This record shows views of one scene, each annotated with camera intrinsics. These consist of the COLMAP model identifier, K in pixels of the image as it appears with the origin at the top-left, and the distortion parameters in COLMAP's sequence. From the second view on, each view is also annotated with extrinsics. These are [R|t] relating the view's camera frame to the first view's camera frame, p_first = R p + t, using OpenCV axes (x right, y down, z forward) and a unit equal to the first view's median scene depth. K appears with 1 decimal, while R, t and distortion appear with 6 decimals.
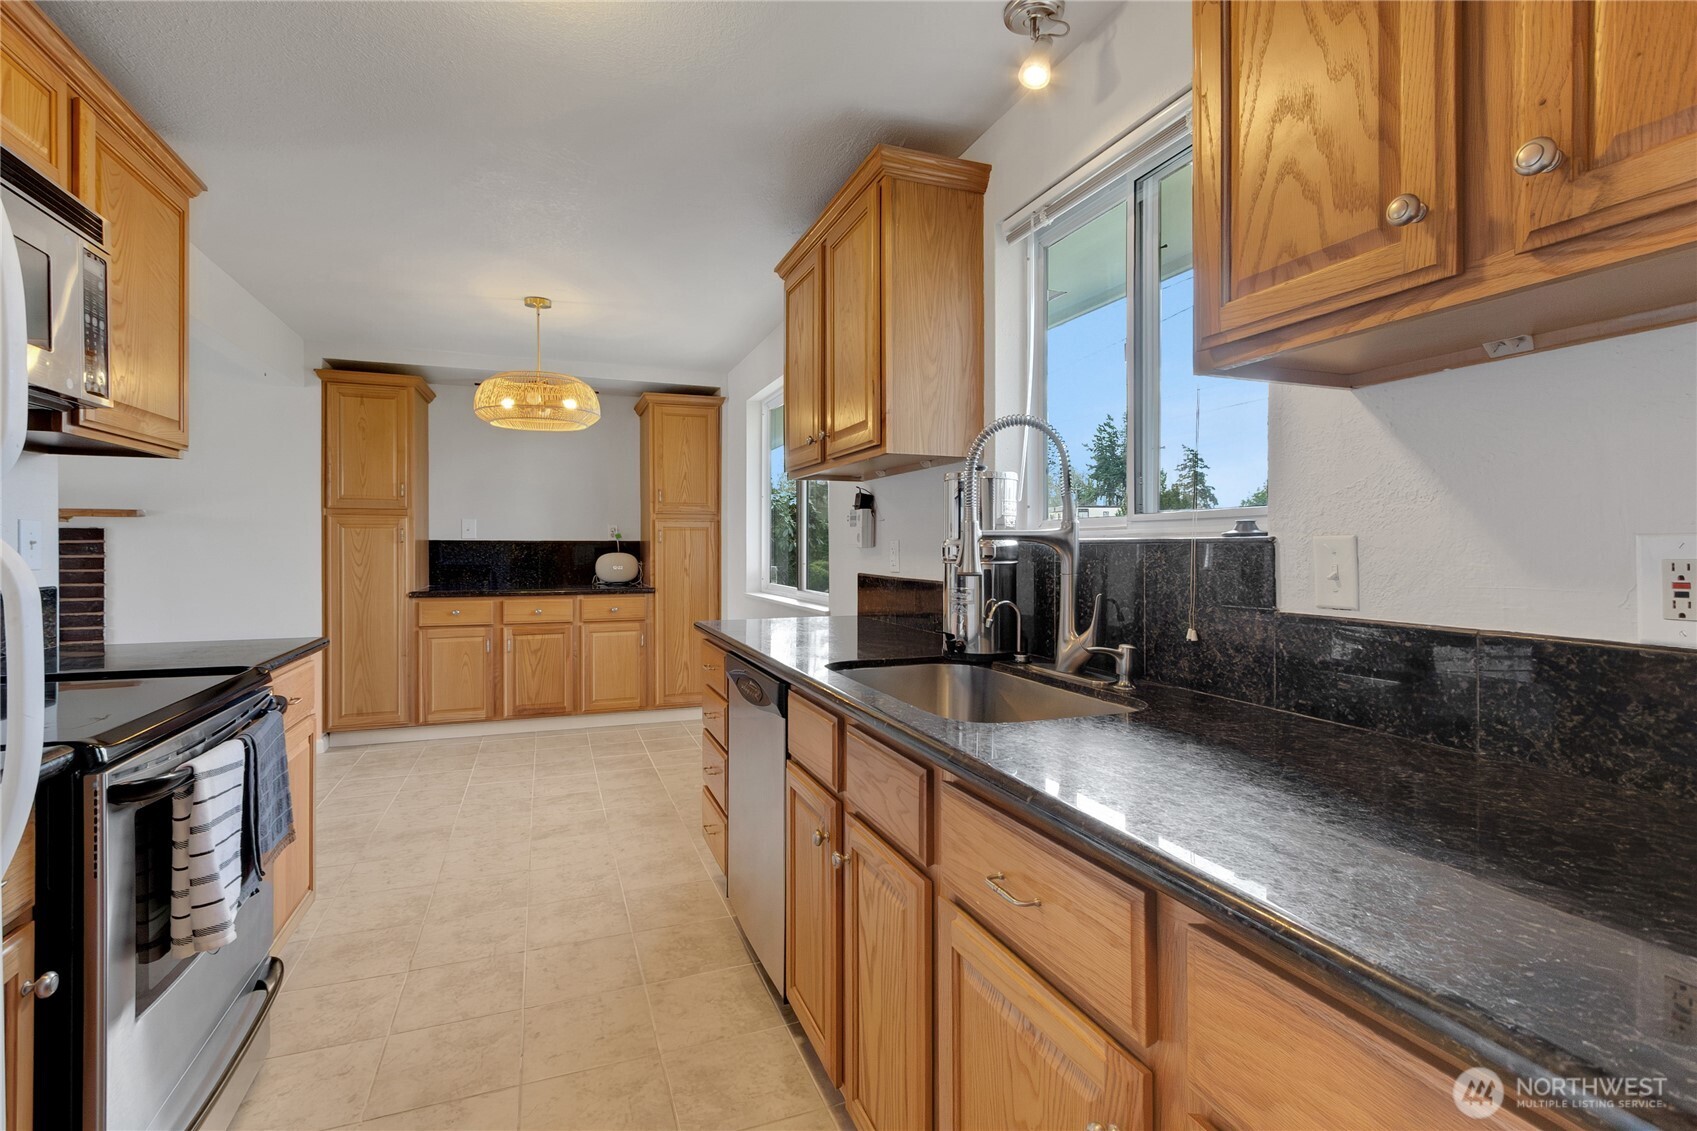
lens RADIAL K [[756.6, 0, 827.3], [0, 756.6, 555.7], [0, 0, 1]] dist [-0.000177, 0.000048]
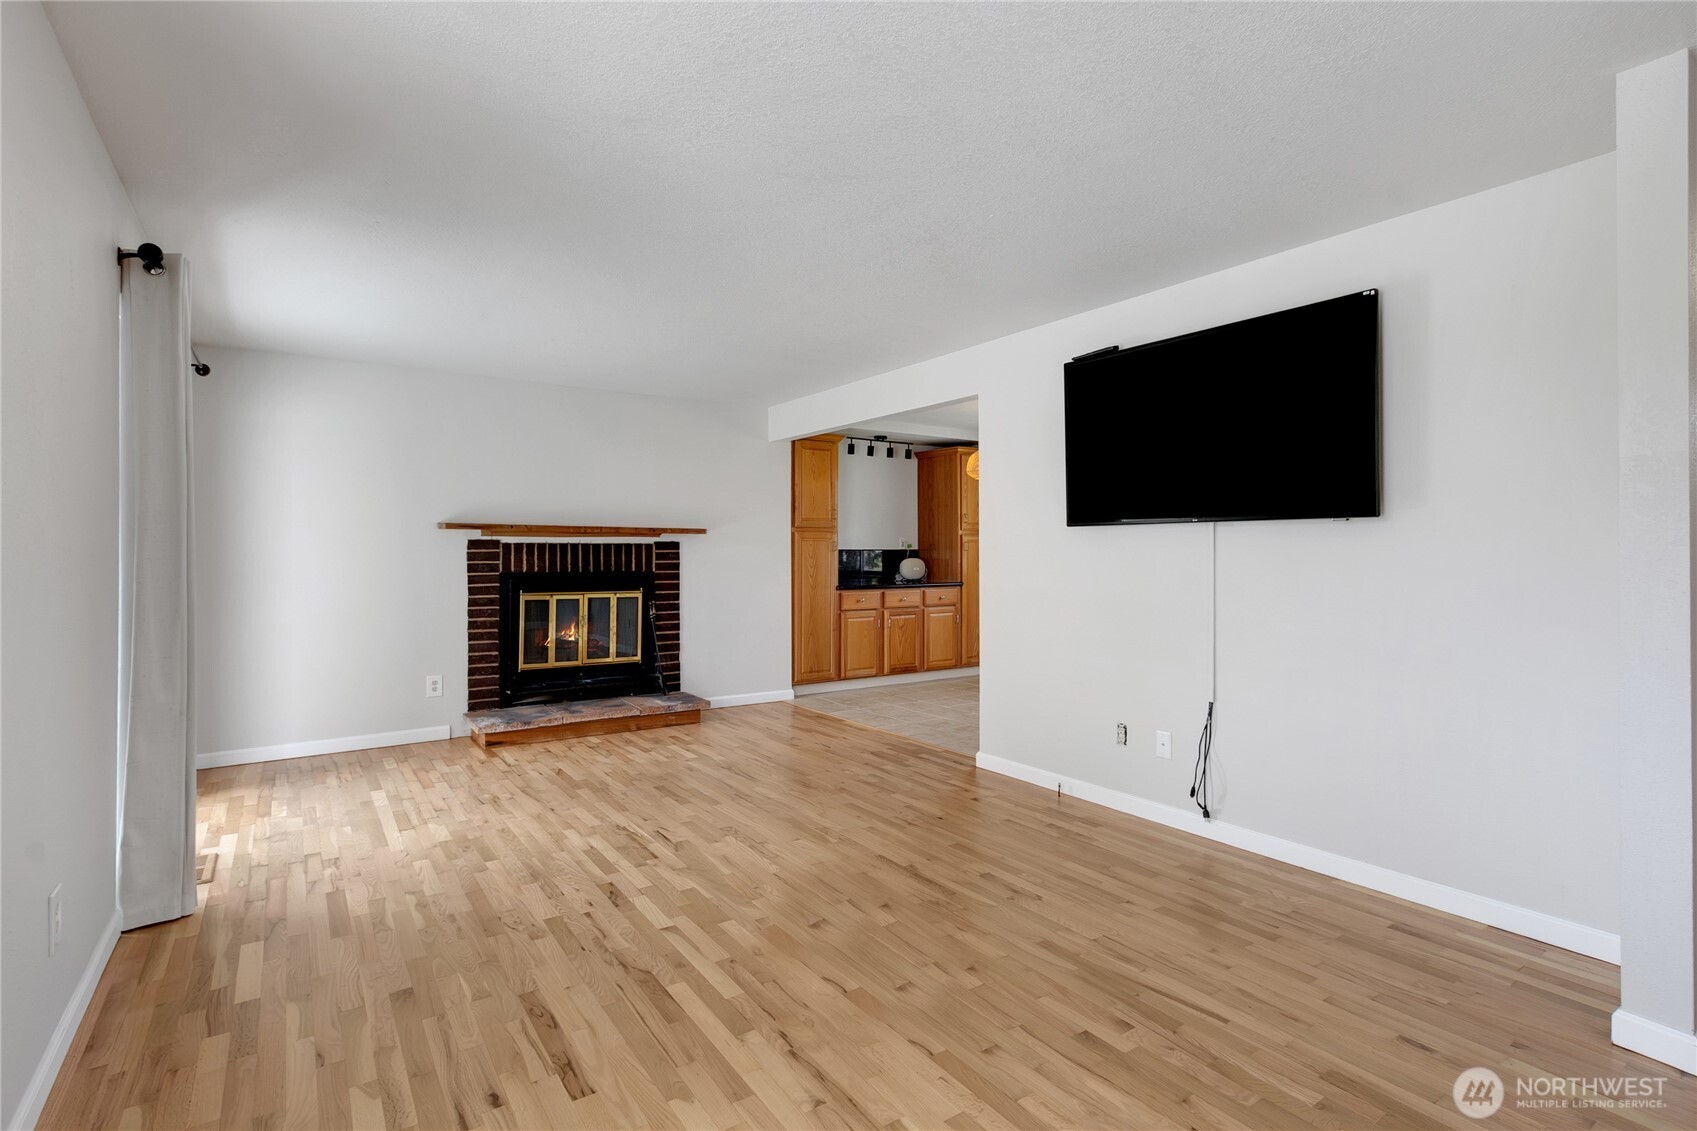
lens RADIAL K [[806.1, 0, 815.2], [0, 806.1, 550.0], [0, 0, 1]] dist [0.001565, 0.000387]
pose [[0.976188, -0.003495, 0.216898, -0.913829], [0.007392, 0.999825, -0.017160, 0.006372], [-0.216800, 0.018355, 0.976043, -0.471971]]
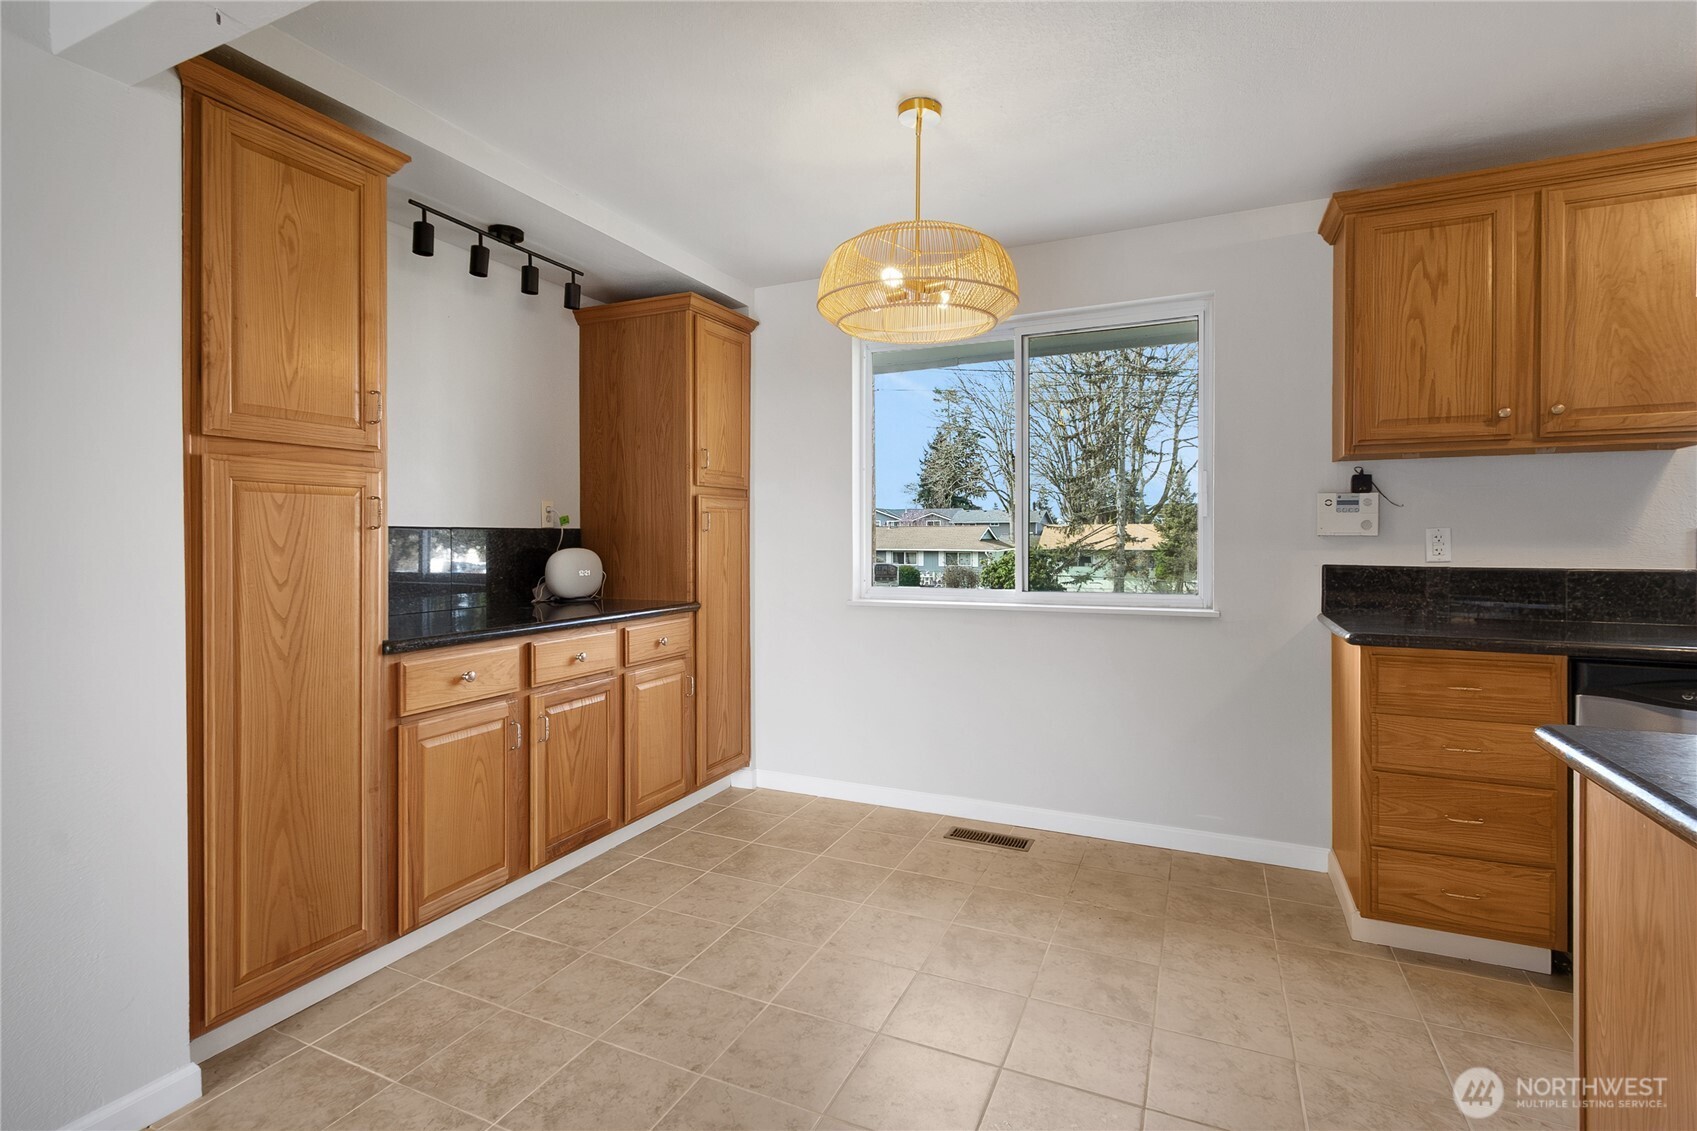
lens RADIAL K [[806.1, 0, 815.2], [0, 806.1, 550.0], [0, 0, 1]] dist [0.001565, 0.000387]
pose [[0.723197, -0.013763, 0.690505, -0.687842], [0.011534, 0.999903, 0.007850, -0.005962], [-0.690545, 0.002287, 0.723285, 0.484481]]
